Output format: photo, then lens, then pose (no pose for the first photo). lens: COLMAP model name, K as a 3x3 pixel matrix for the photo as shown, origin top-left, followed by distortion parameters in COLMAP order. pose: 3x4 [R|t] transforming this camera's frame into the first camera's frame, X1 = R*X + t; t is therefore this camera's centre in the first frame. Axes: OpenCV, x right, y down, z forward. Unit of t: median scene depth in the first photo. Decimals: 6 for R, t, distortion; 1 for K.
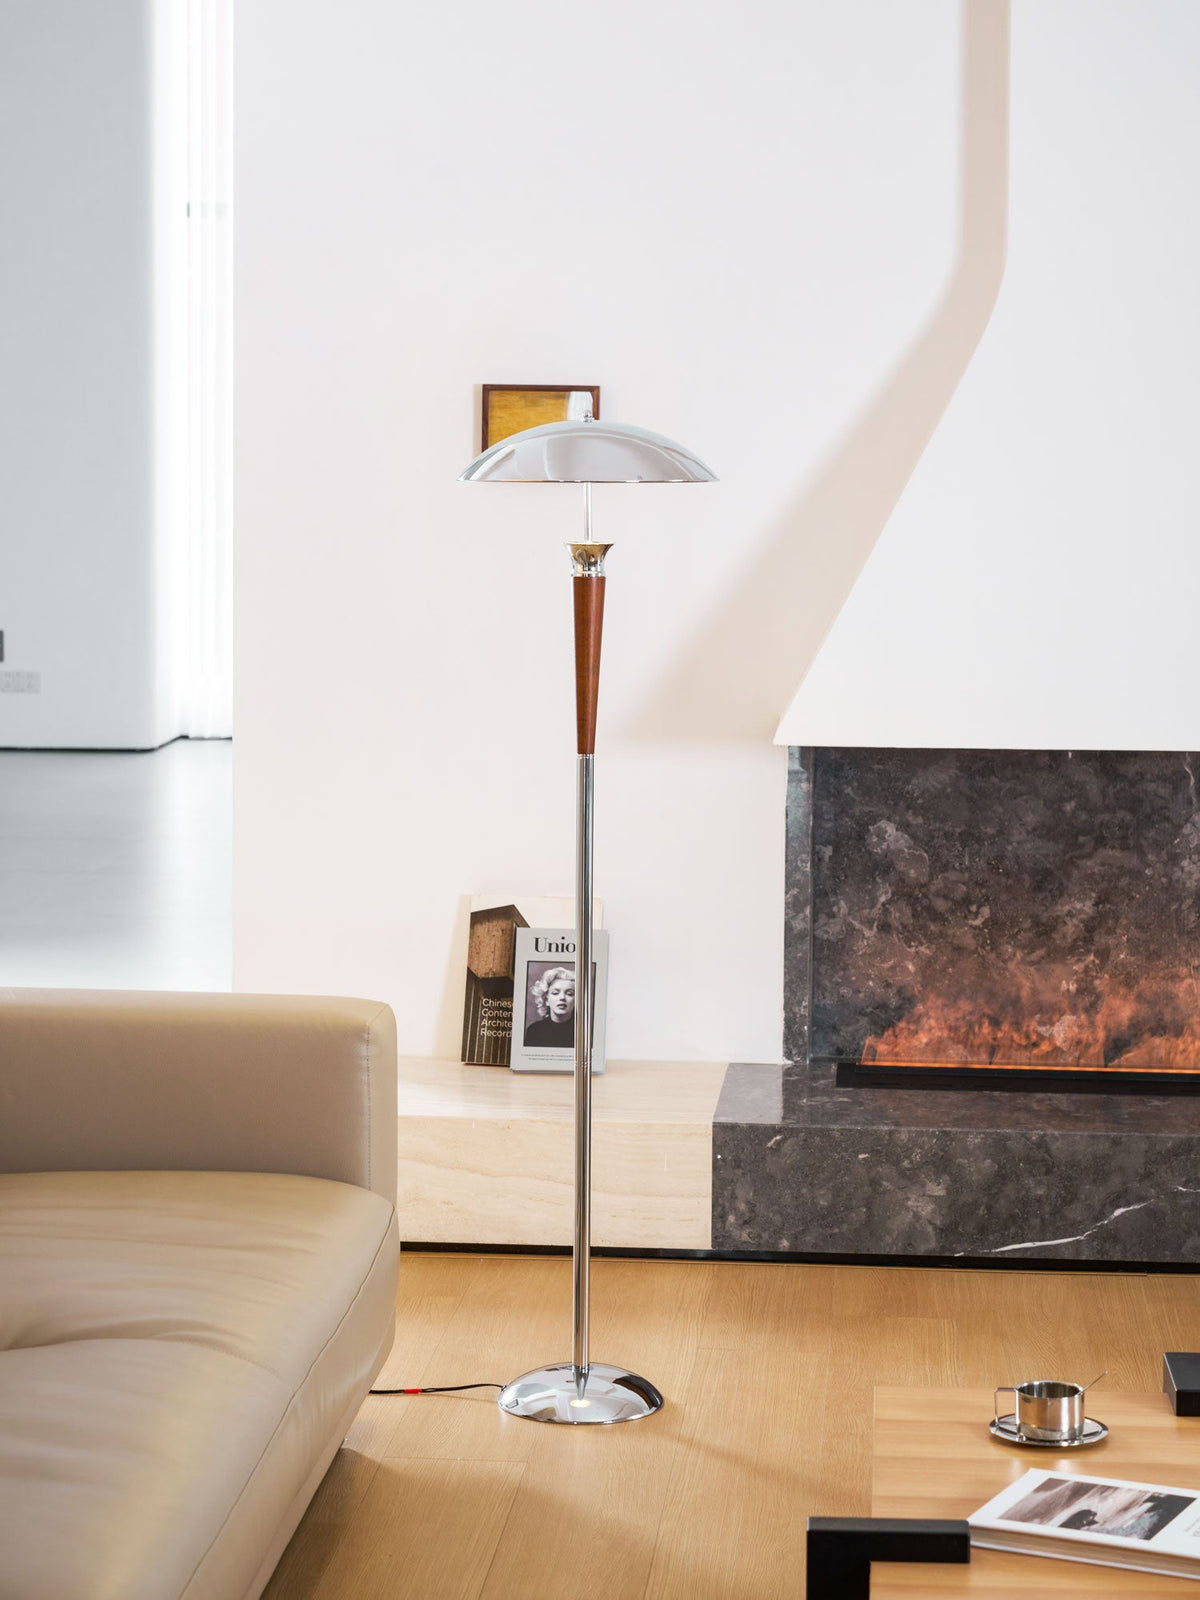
lens RADIAL K [[3170.0, 0, 596.6], [0, 3170.0, 788.3], [0, 0, 1]] dist [0.012317, 0.000000]
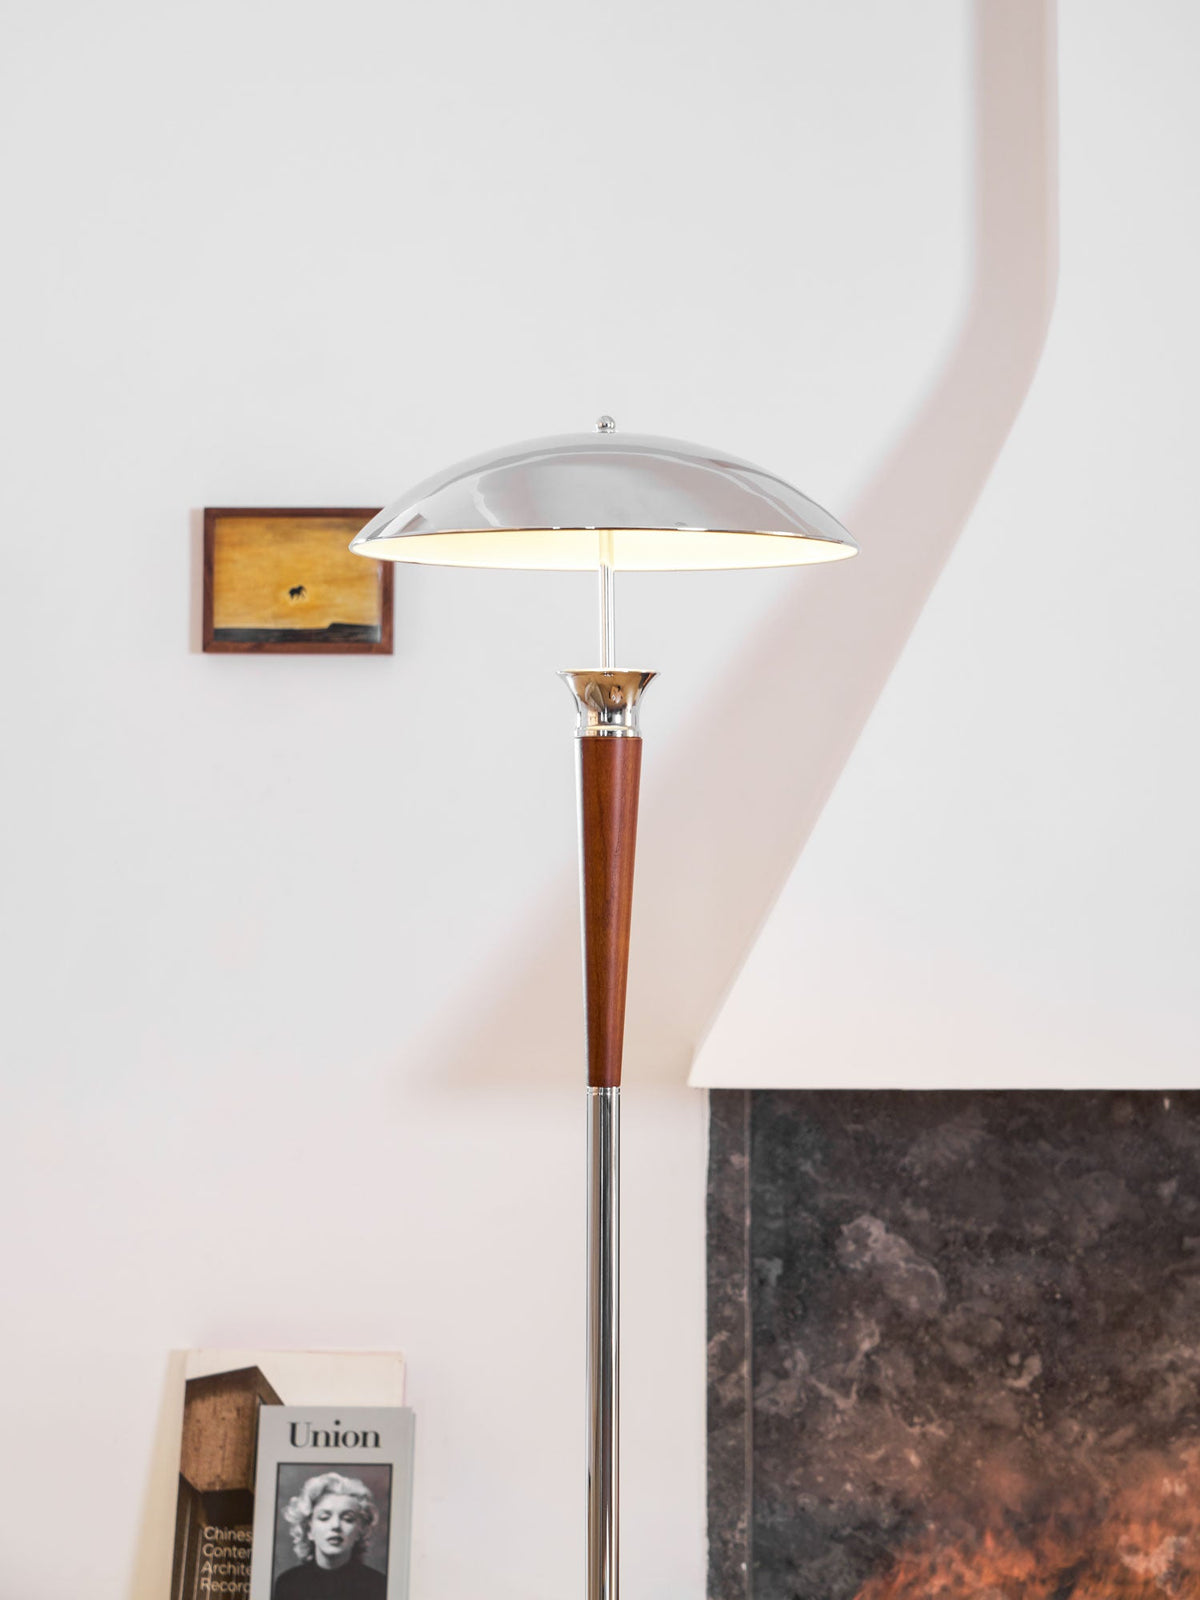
lens RADIAL K [[3170.0, 0, 609.1], [0, 3170.0, 790.5], [0, 0, 1]] dist [0.012317, 0.000000]
pose [[0.998582, -0.005932, 0.052906, 0.009501], [0.012714, 0.991590, -0.128790, 0.007028], [-0.051697, 0.129280, 0.990260, 0.393312]]
